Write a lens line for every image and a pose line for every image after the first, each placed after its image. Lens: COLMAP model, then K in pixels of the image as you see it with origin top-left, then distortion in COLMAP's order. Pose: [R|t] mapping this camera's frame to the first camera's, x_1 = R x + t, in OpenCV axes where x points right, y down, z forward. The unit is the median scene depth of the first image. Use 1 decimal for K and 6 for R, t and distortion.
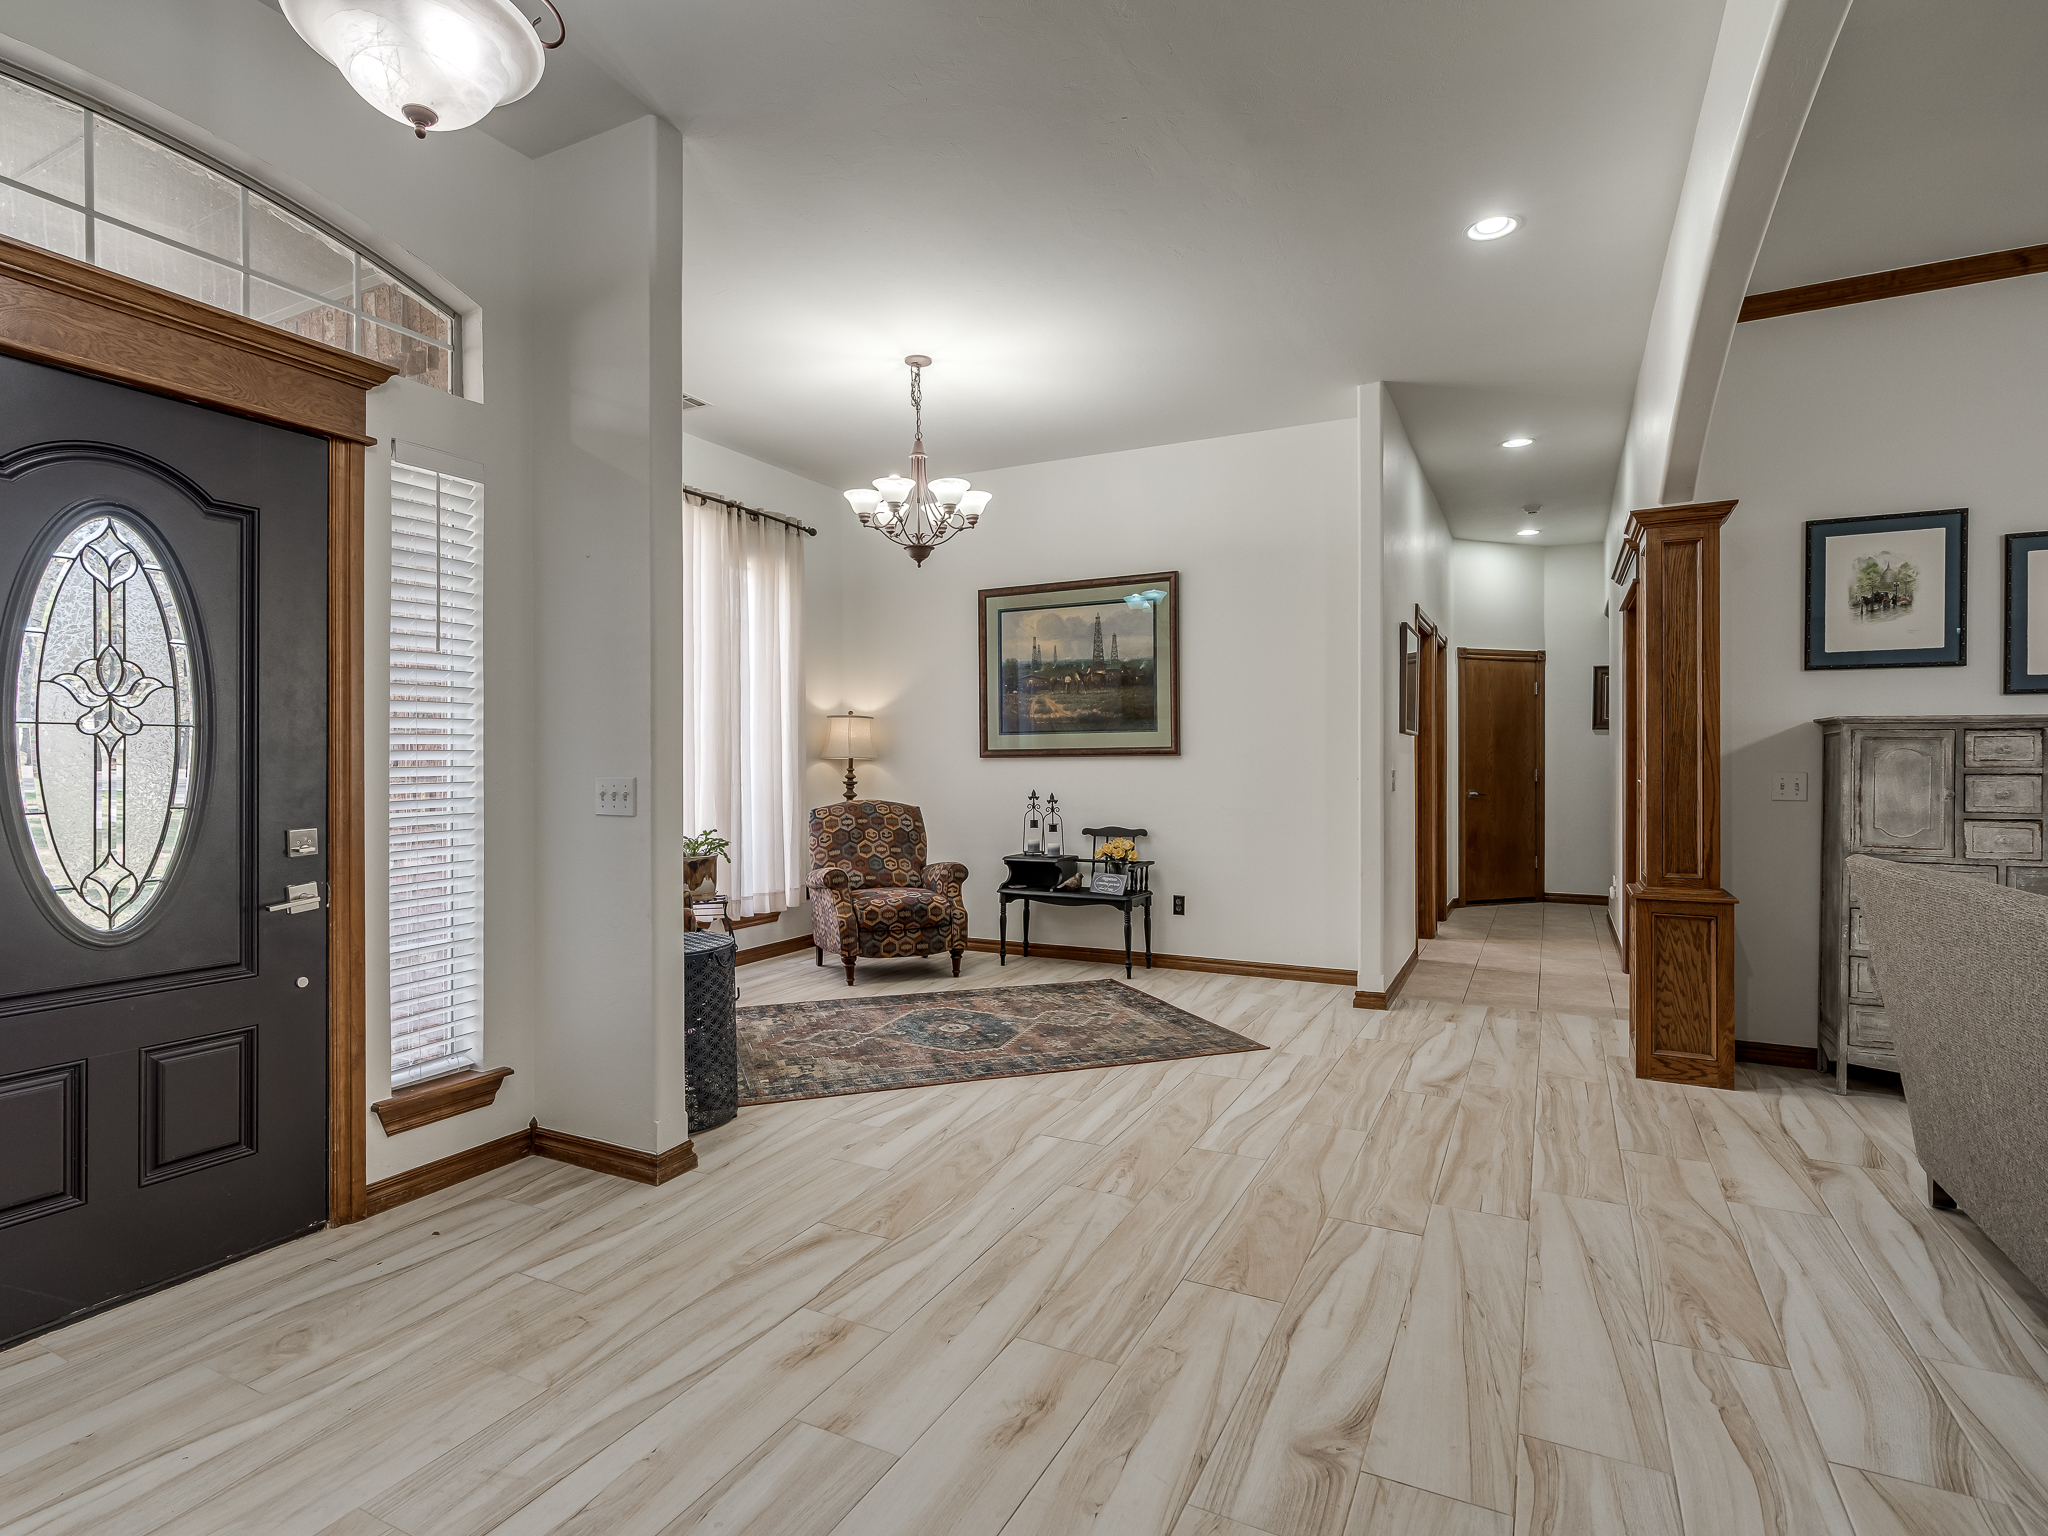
lens RADIAL K [[1065.8, 0, 1025.6], [0, 1065.8, 763.1], [0, 0, 1]] dist [-0.010098, 0.006840]
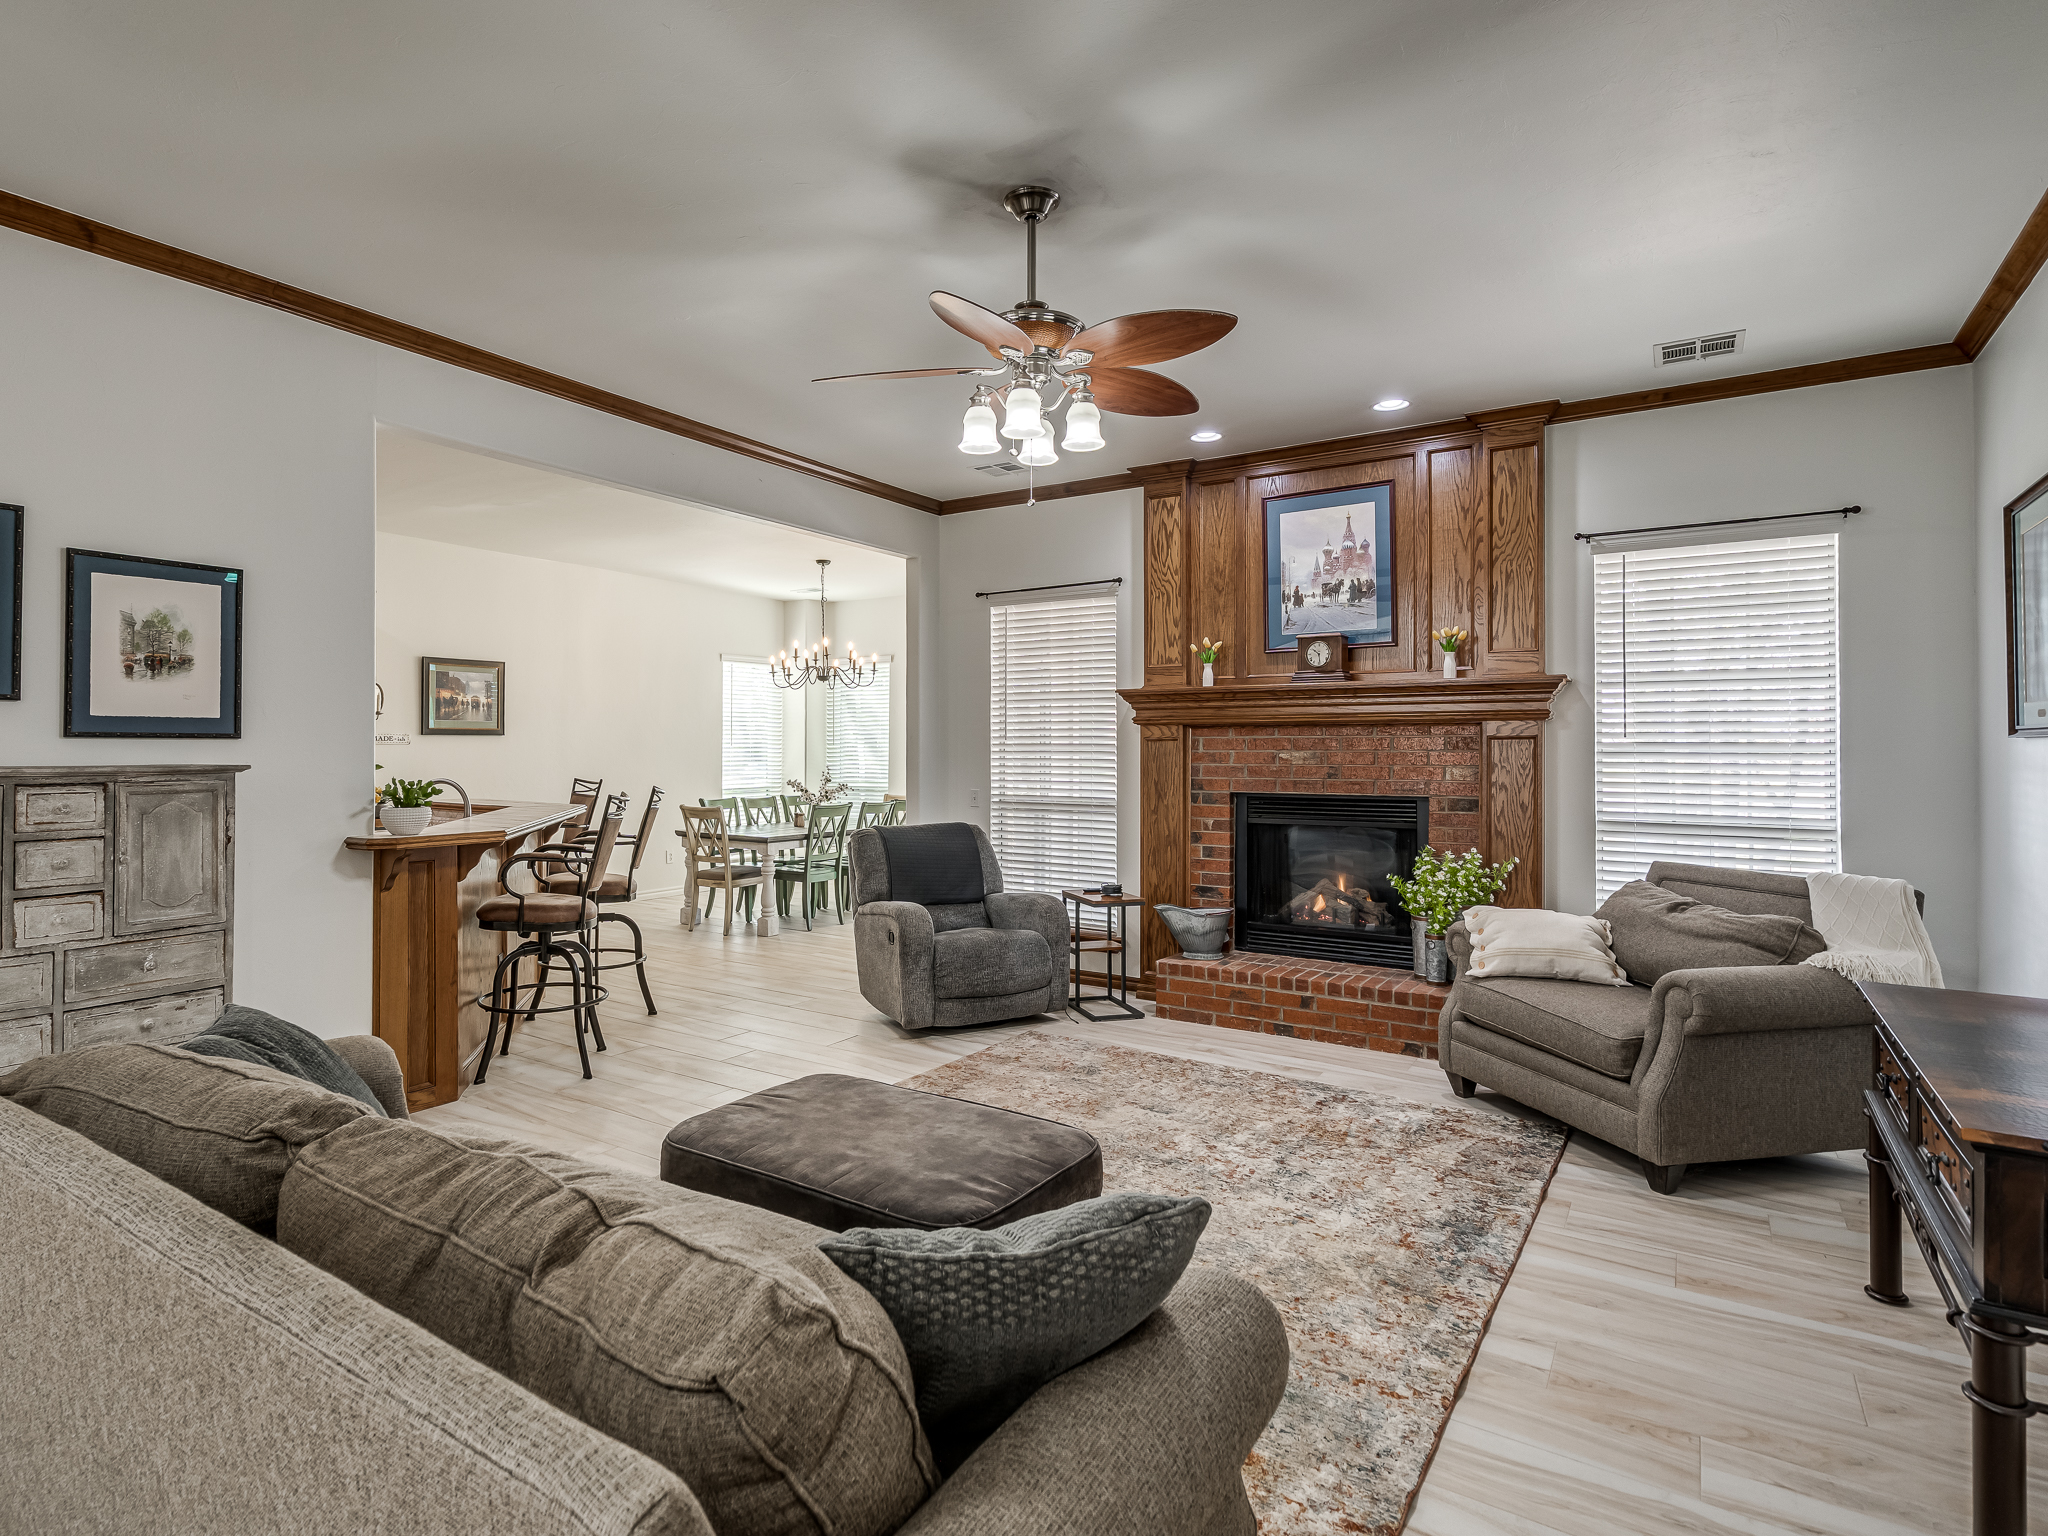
lens RADIAL K [[1065.8, 0, 957.3], [0, 1065.8, 738.1], [0, 0, 1]] dist [-0.010098, 0.006840]
pose [[0.125420, 0.011506, 0.992037, 0.148477], [-0.002355, 0.999933, -0.011300, -0.047190], [-0.992101, -0.000919, 0.125439, 0.162108]]
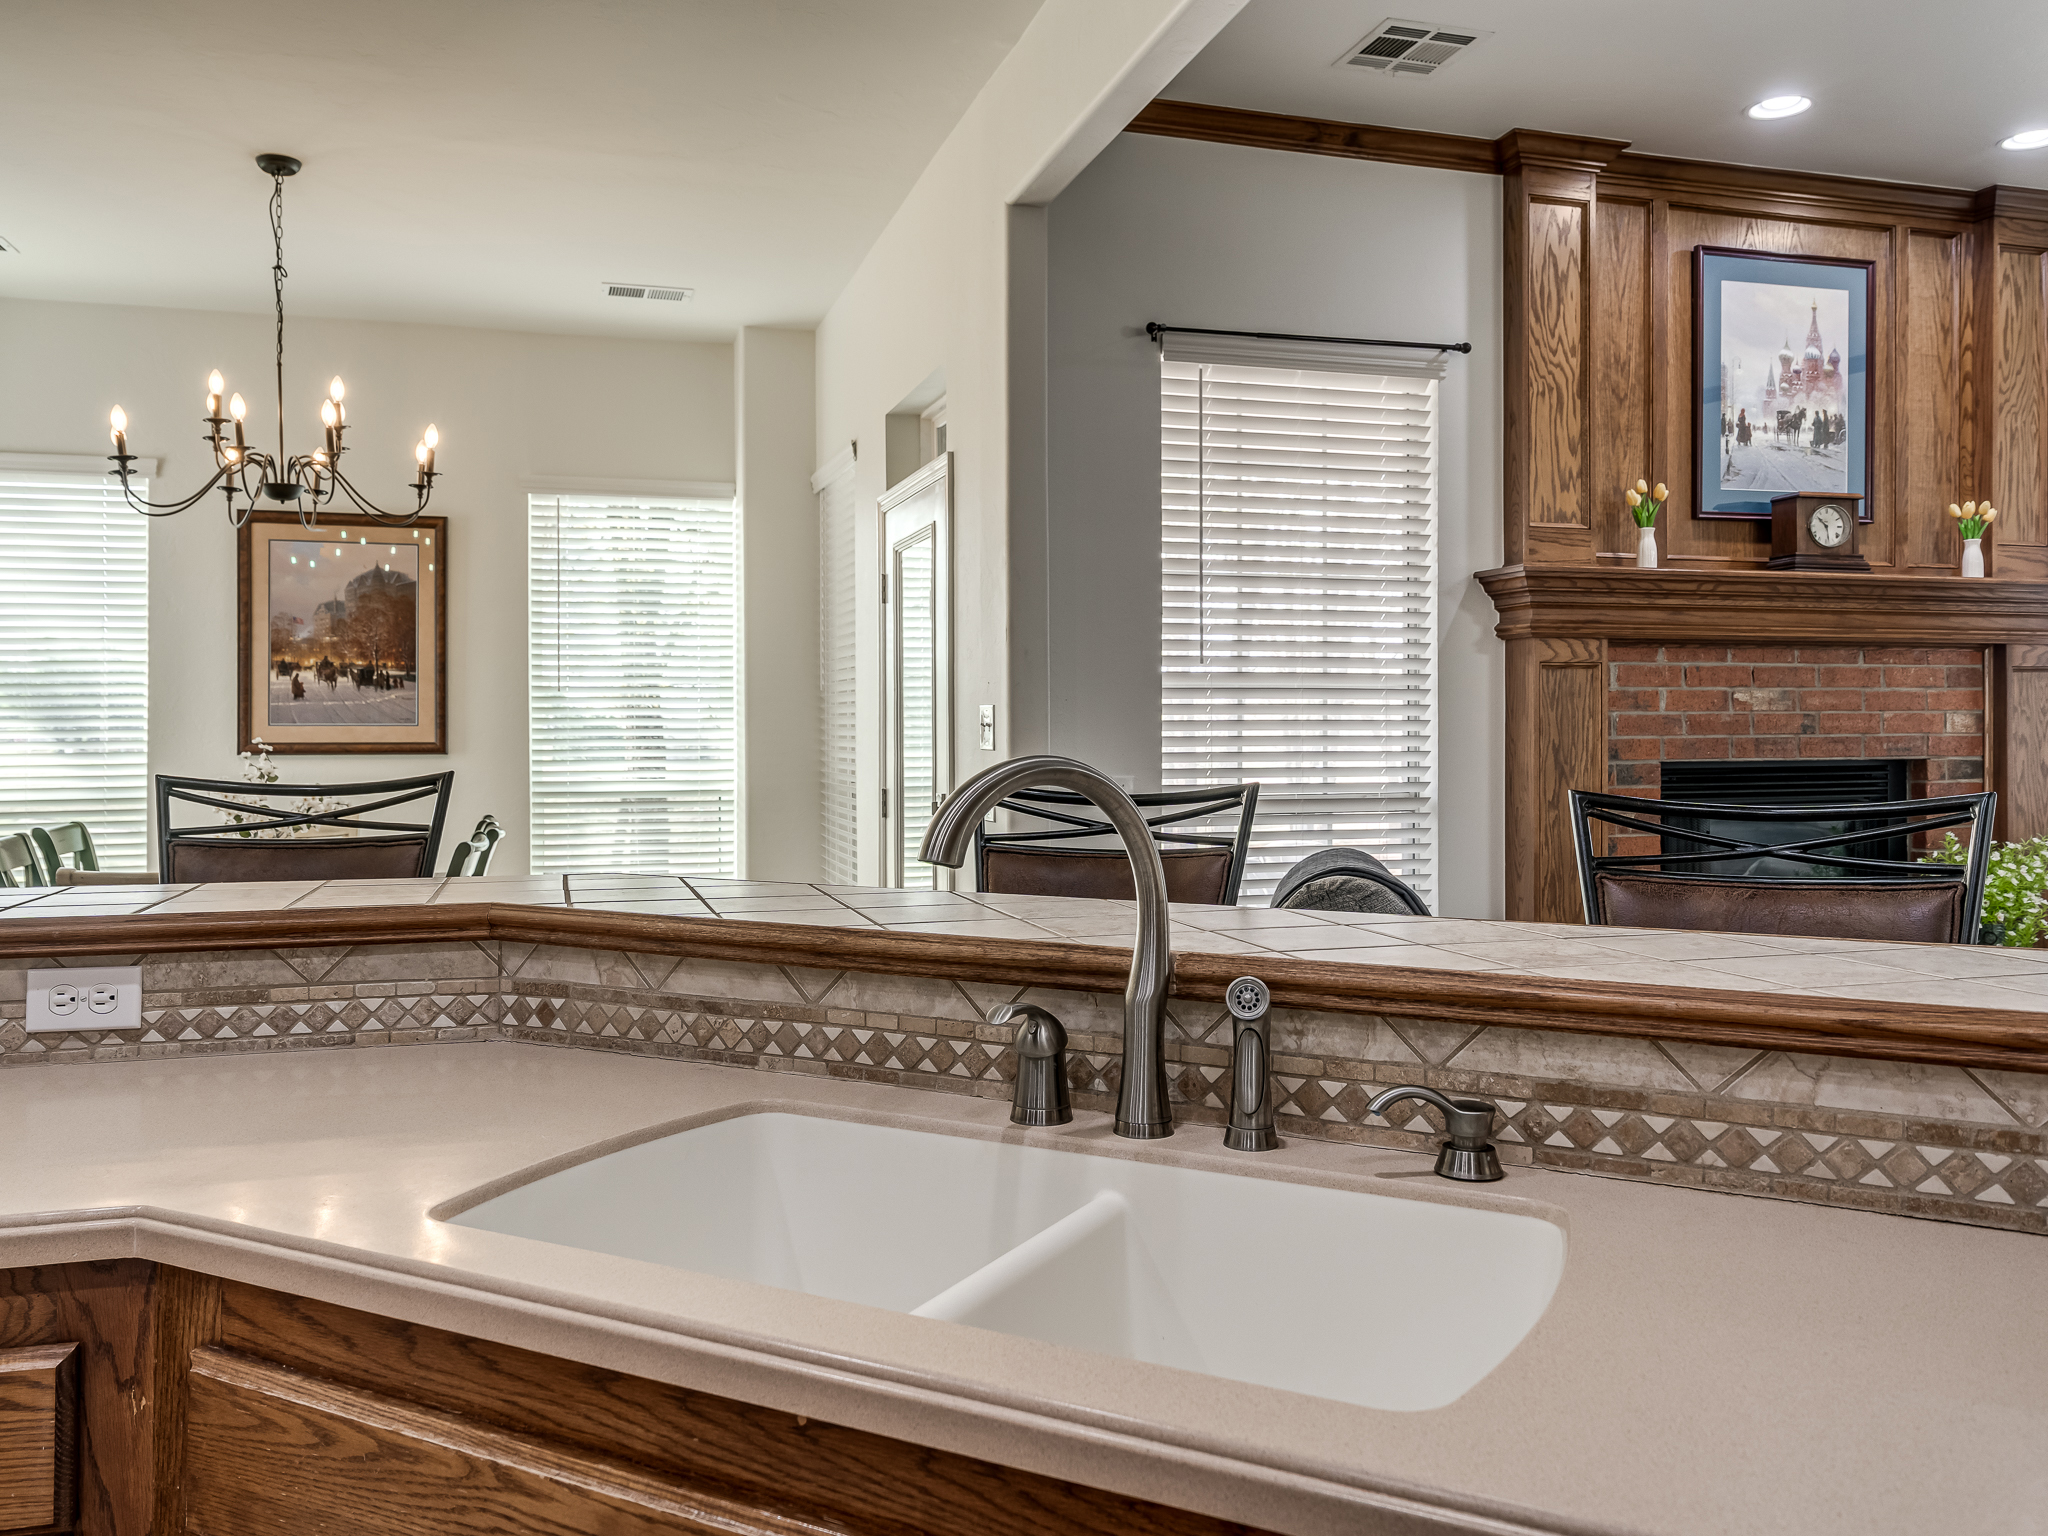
lens RADIAL K [[1612.9, 0, 1025.3], [0, 1612.9, 733.9], [0, 0, 1]] dist [0.003255, 0.001641]
pose [[-0.694423, -0.000398, 0.719567, 0.974167], [0.003389, 0.999987, 0.003823, -0.021951], [-0.719559, 0.005093, -0.694412, 1.054337]]
